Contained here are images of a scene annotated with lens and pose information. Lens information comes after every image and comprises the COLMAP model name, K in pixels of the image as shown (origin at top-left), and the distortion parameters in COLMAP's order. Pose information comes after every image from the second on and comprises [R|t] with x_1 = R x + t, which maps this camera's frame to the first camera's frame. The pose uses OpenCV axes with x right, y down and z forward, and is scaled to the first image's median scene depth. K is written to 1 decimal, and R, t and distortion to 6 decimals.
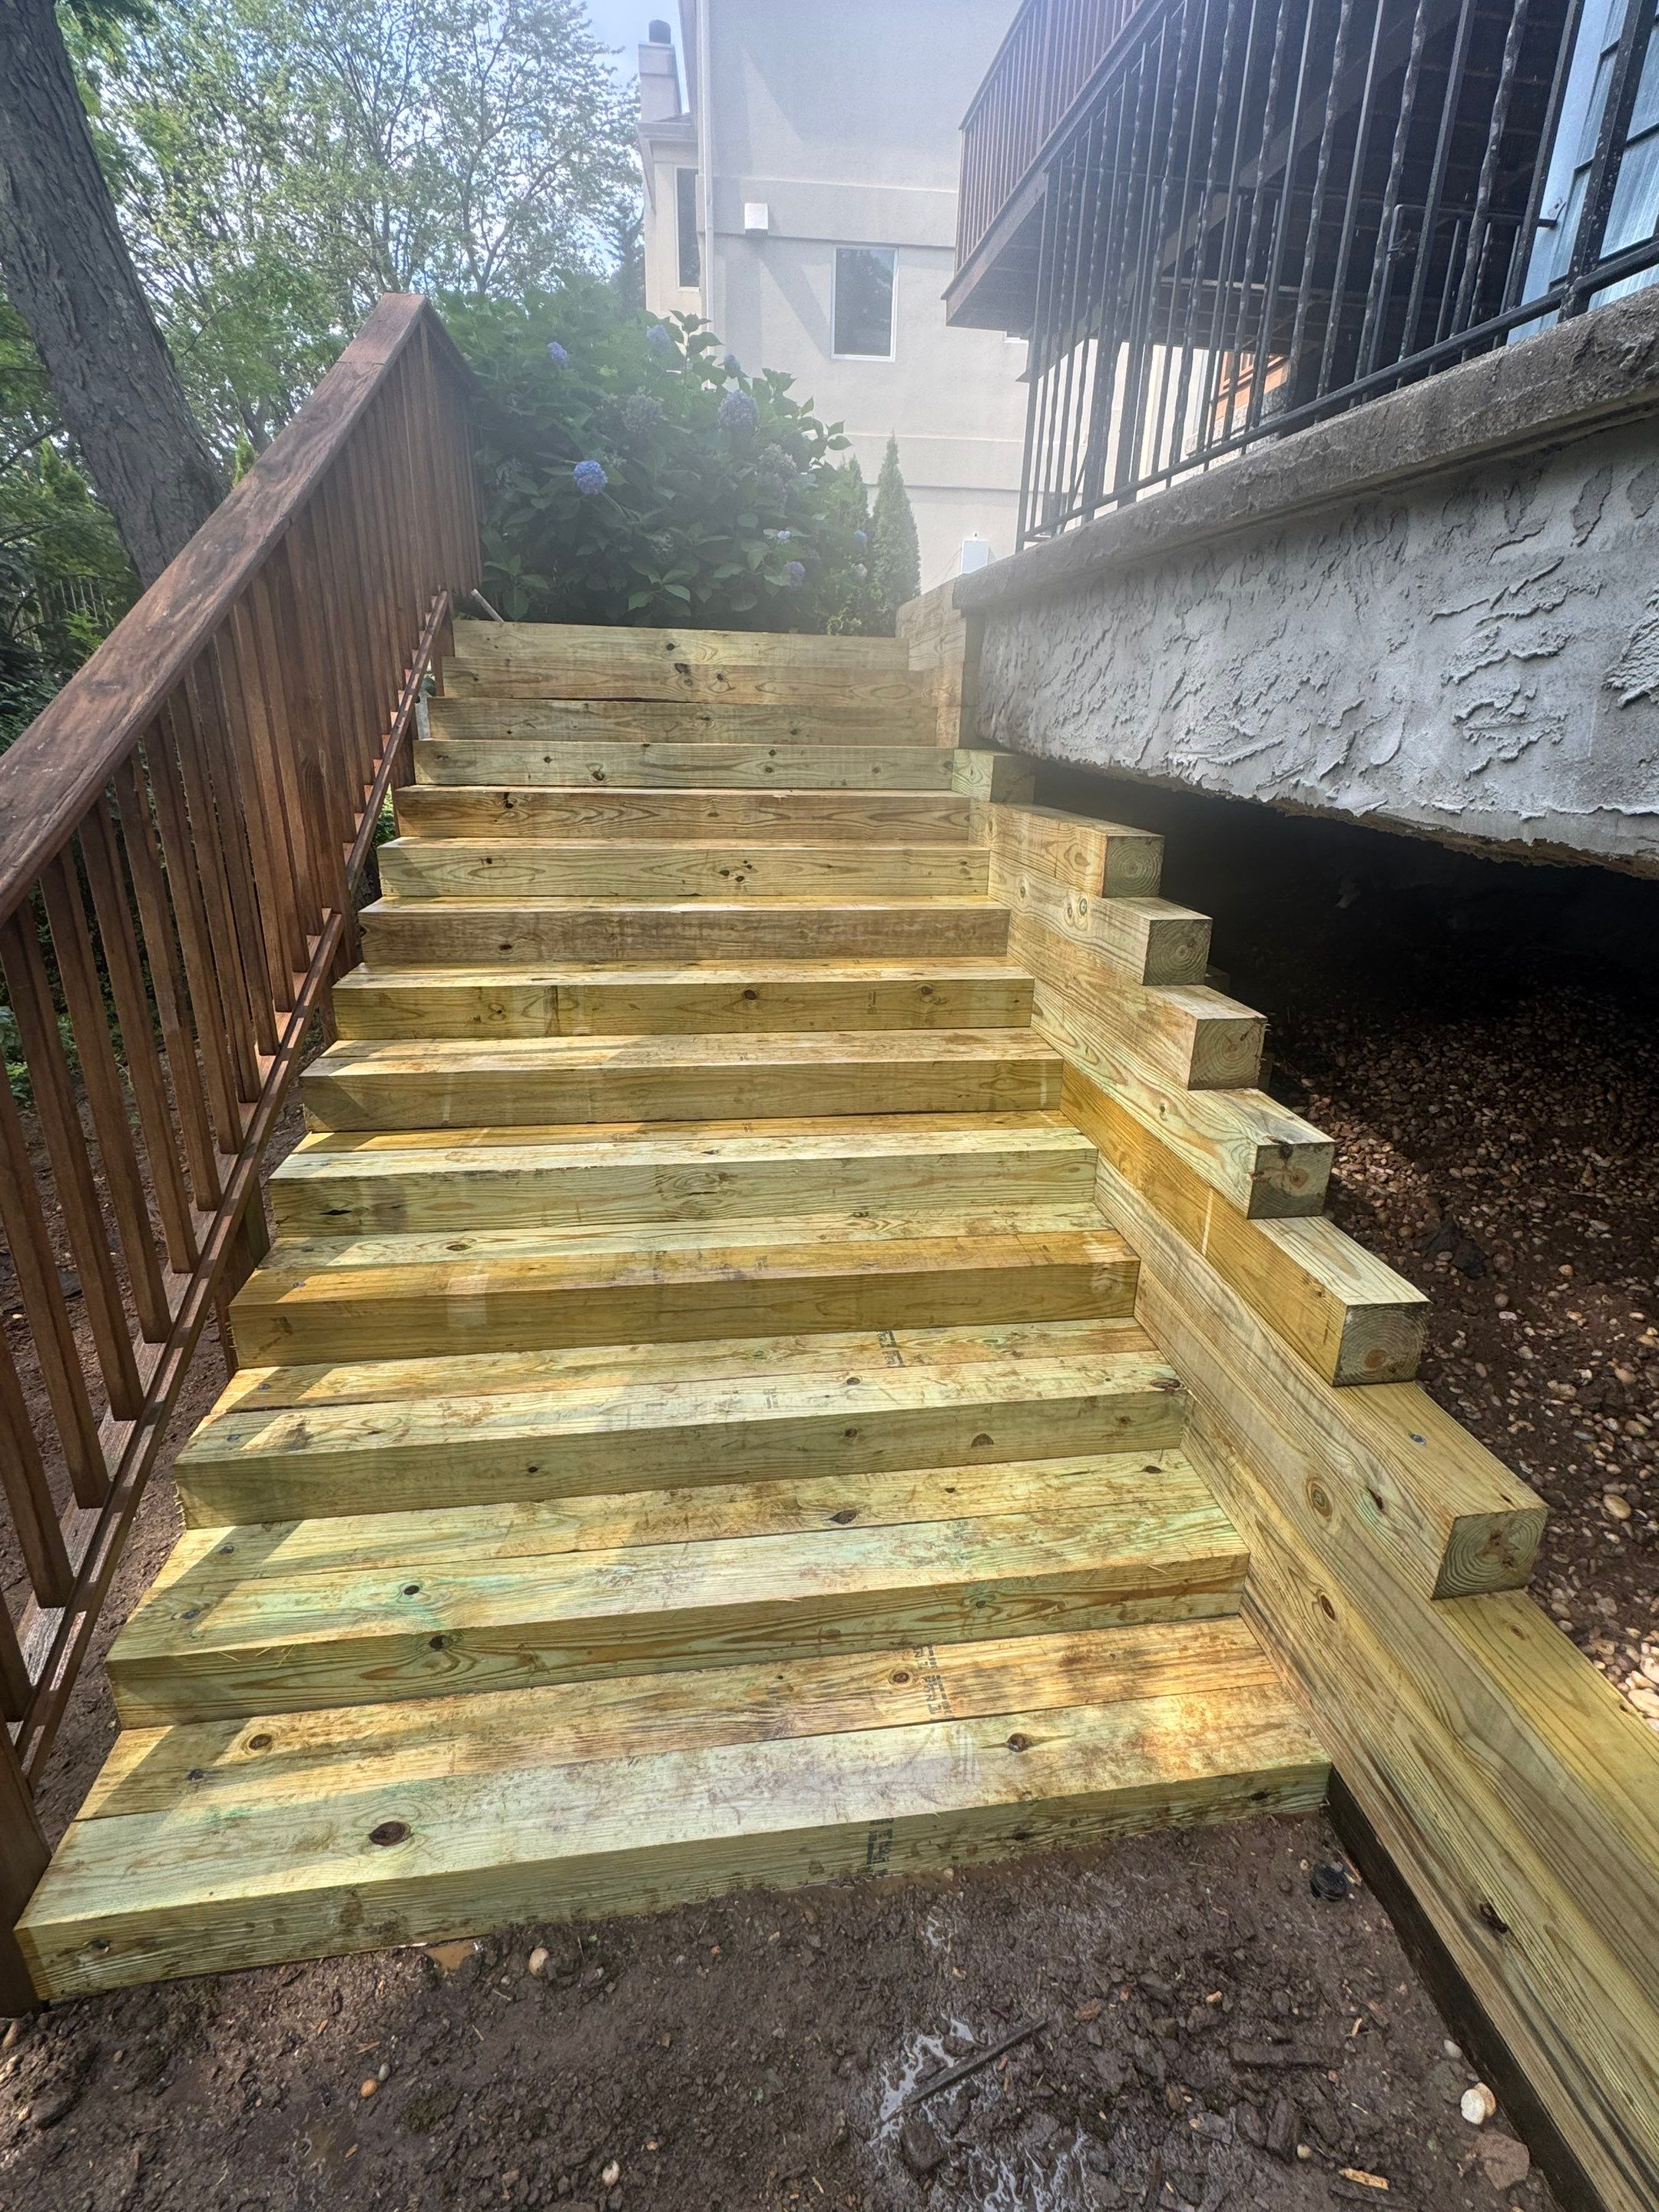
lens RADIAL K [[1036.1, 0, 829.5], [0, 1036.1, 1106.0], [0, 0, 1]] dist [-0.004275, 0.000864]
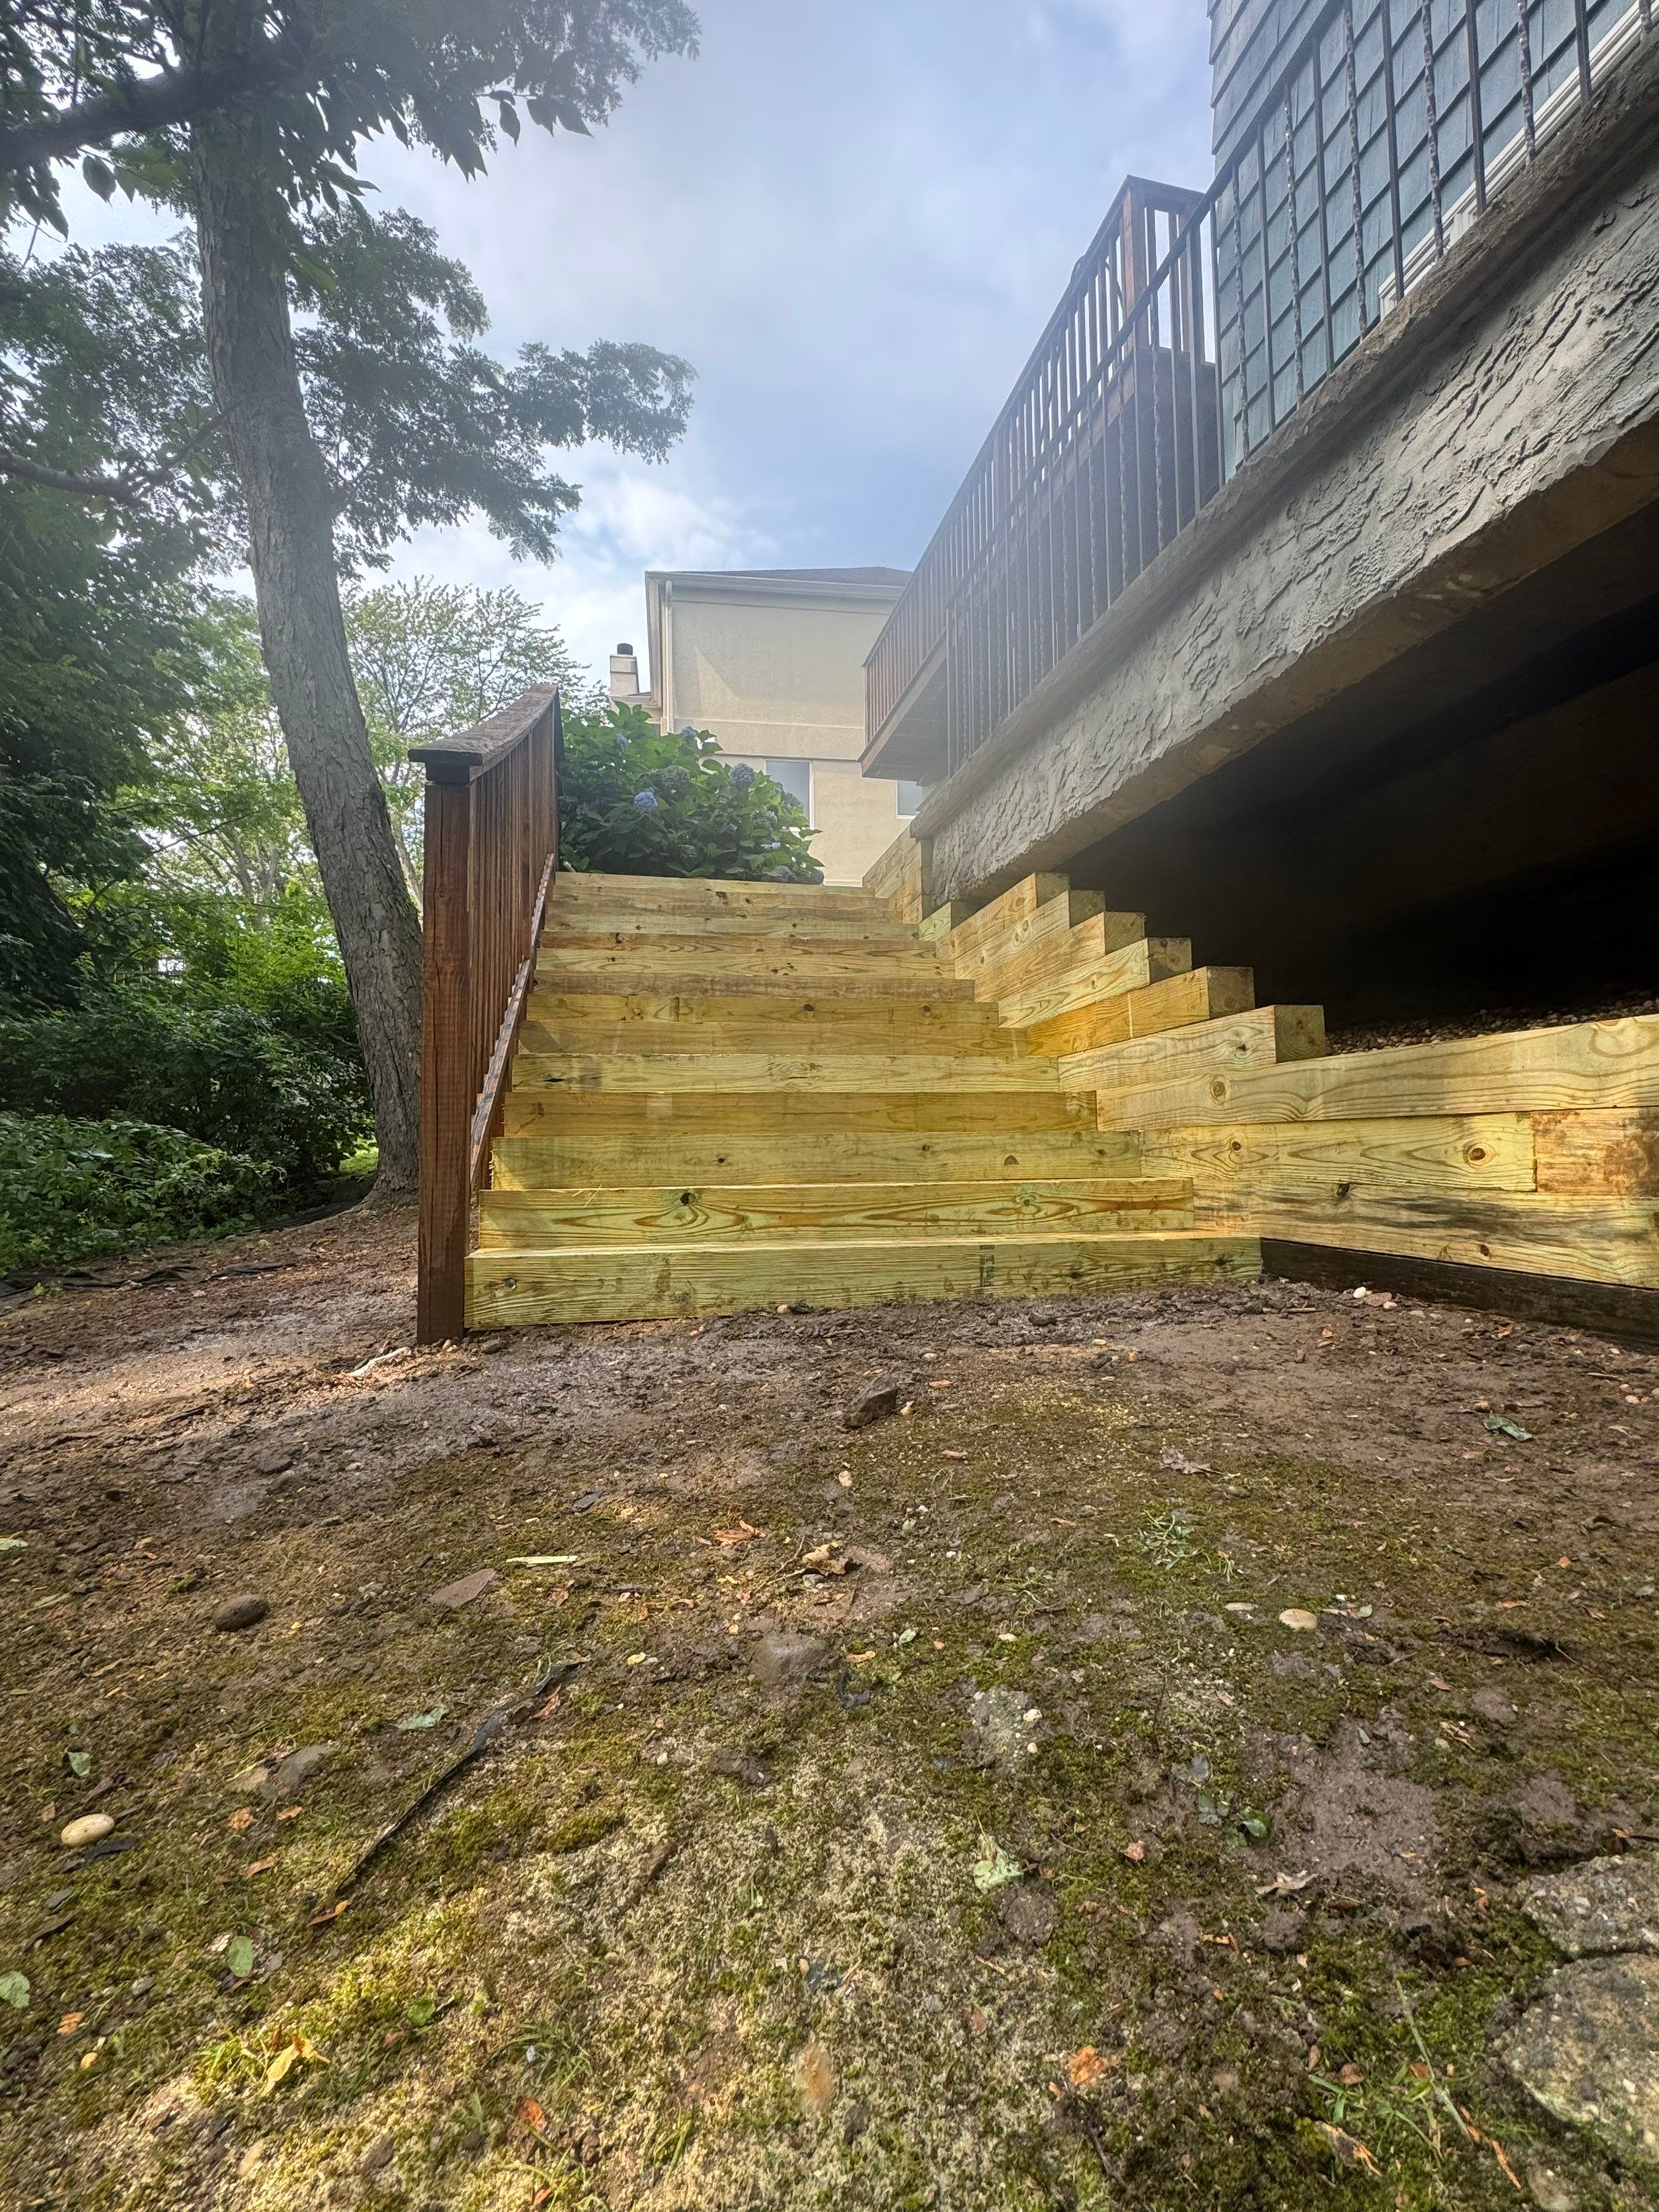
lens RADIAL K [[1036.1, 0, 829.5], [0, 1036.1, 1106.0], [0, 0, 1]] dist [-0.004275, 0.000864]
pose [[0.996397, -0.032613, 0.078286, -0.235172], [0.060963, 0.917155, -0.393840, 0.845251], [-0.058956, 0.397194, 0.915839, -0.401499]]
